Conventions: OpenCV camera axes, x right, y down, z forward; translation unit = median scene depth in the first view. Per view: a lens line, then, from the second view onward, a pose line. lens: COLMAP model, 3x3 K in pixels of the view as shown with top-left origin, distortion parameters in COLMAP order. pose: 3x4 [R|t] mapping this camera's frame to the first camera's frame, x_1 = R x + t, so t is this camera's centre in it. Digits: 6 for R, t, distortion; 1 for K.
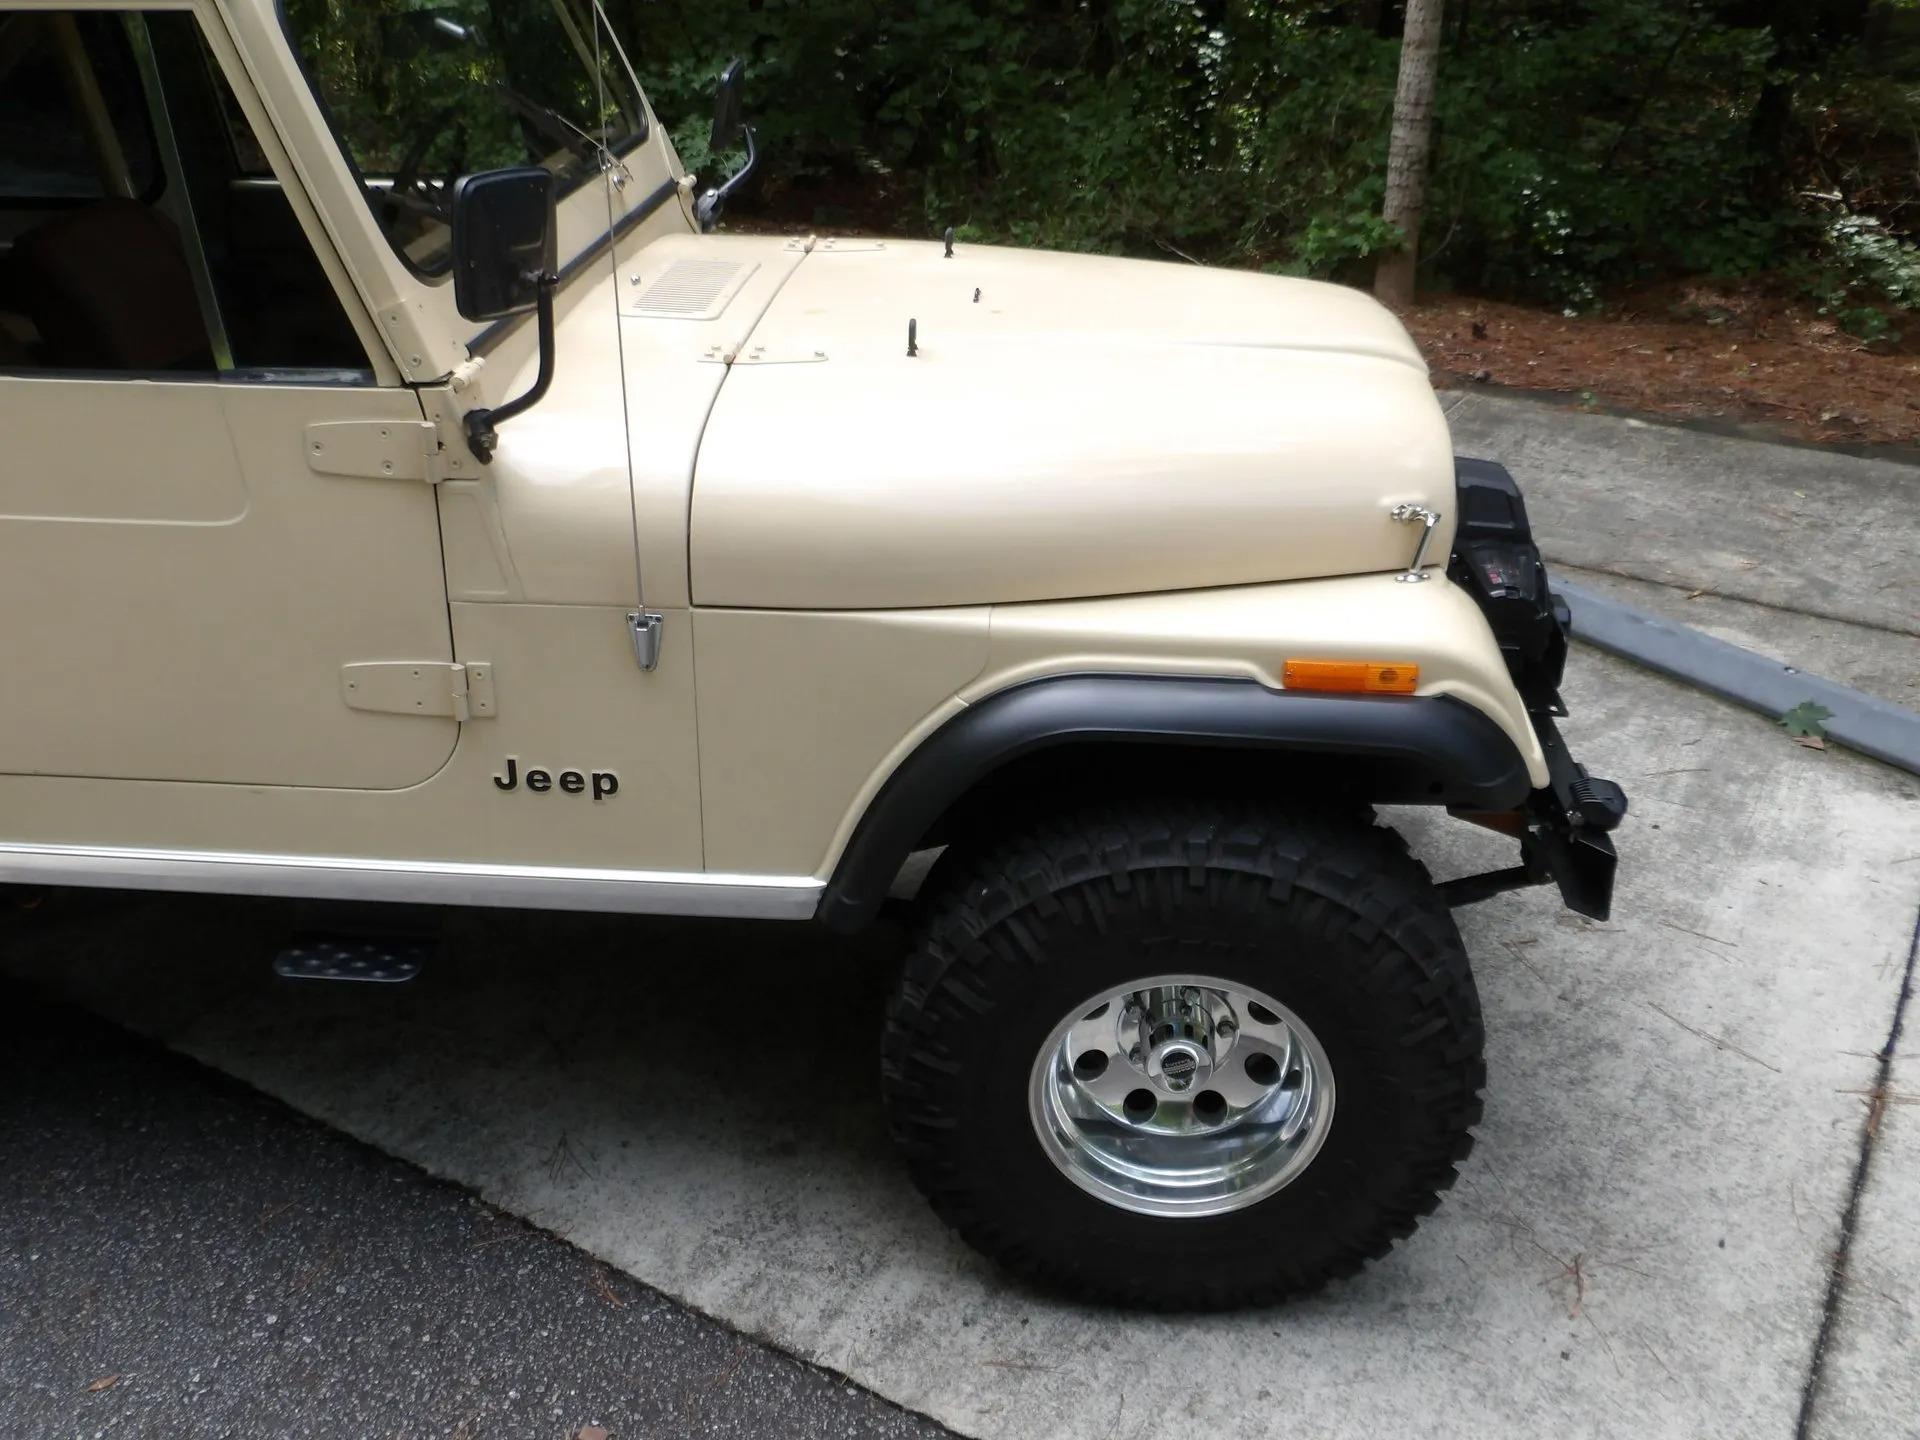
lens RADIAL K [[1906.9, 0, 962.1], [0, 1906.9, 703.8], [0, 0, 1]] dist [-0.038010, 0.045000]
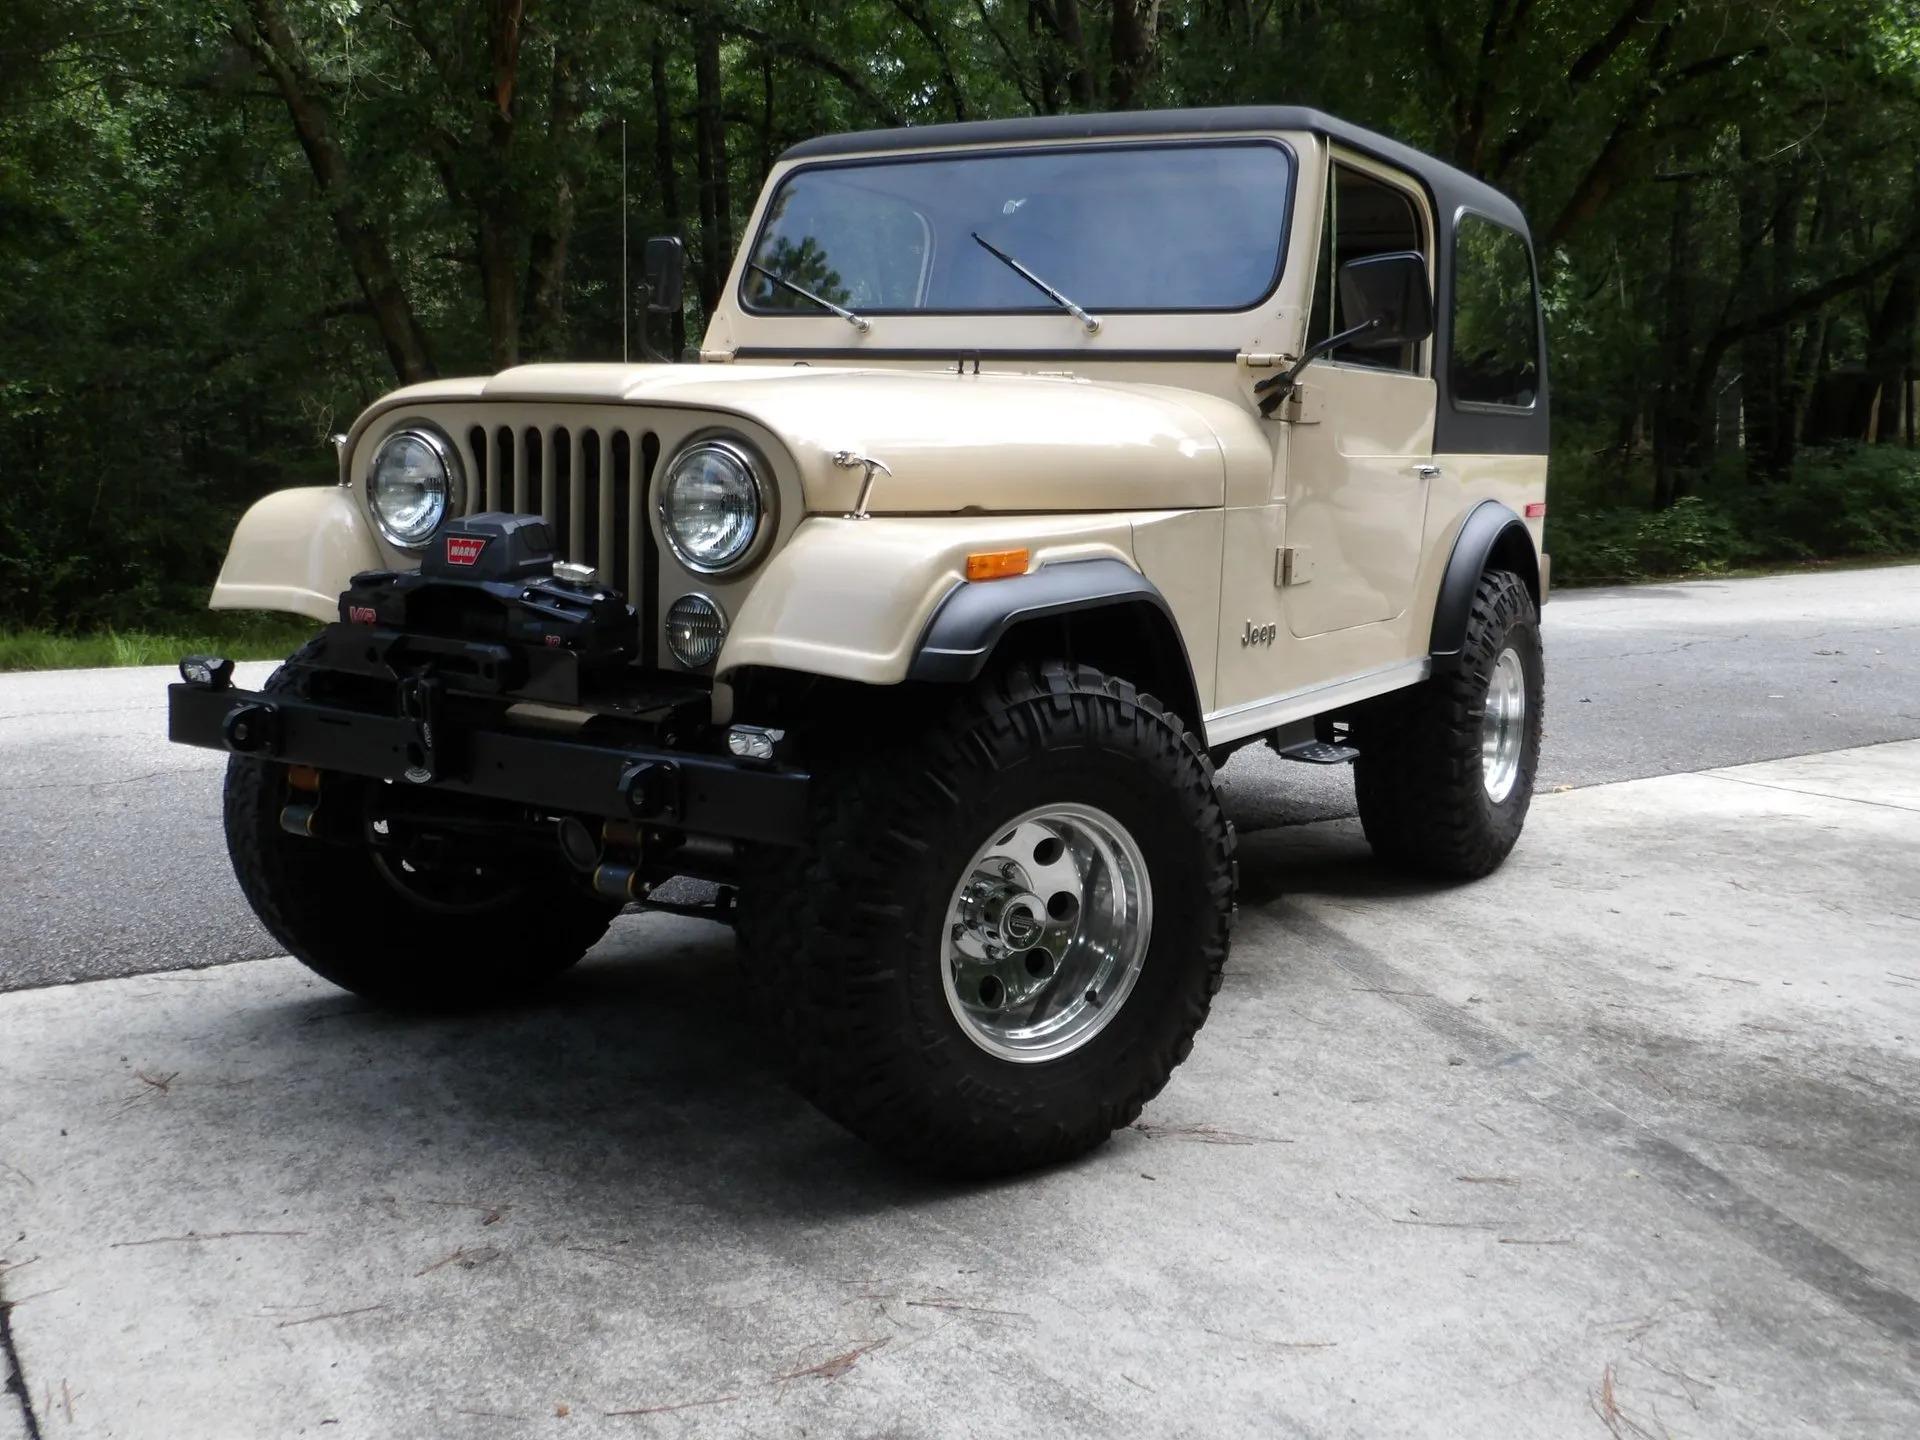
lens RADIAL K [[1906.9, 0, 962.1], [0, 1906.9, 703.8], [0, 0, 1]] dist [-0.038010, 0.045000]
pose [[-0.457414, 0.112051, -0.882166, 1.158655], [-0.398949, 0.860735, 0.316189, -0.499344], [0.794740, 0.496569, -0.349010, 1.765242]]
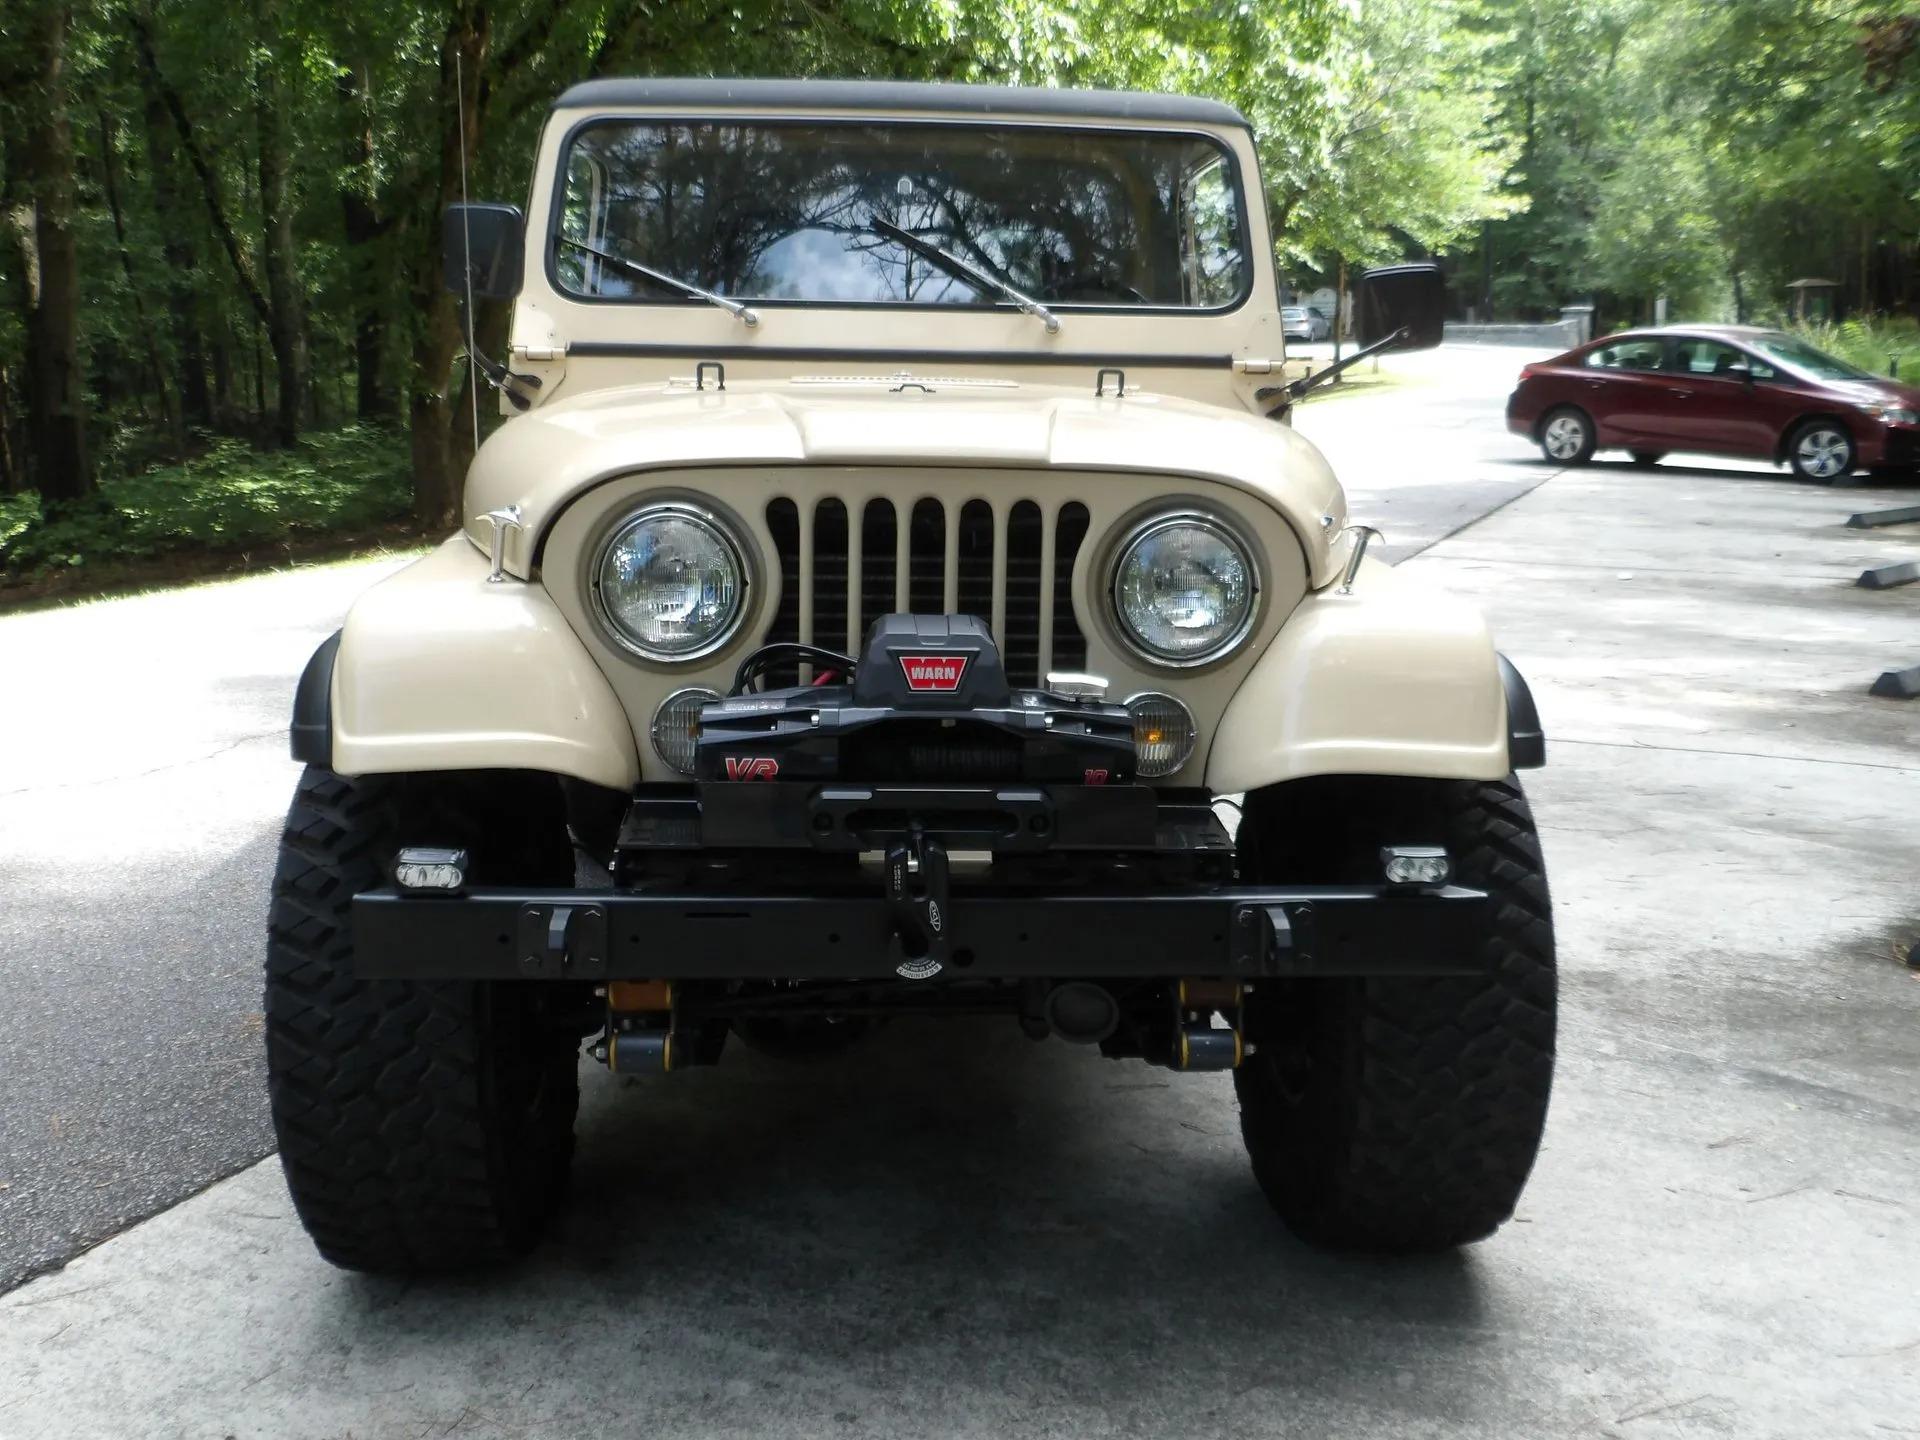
lens RADIAL K [[1918.5, 0, 967.2], [0, 1918.5, 726.3], [0, 0, 1]] dist [-0.034219, 0.024013]
pose [[0.129439, 0.186869, -0.973820, 1.150151], [-0.434430, 0.893499, 0.113712, -0.200595], [0.891356, 0.408338, 0.196835, 0.982579]]
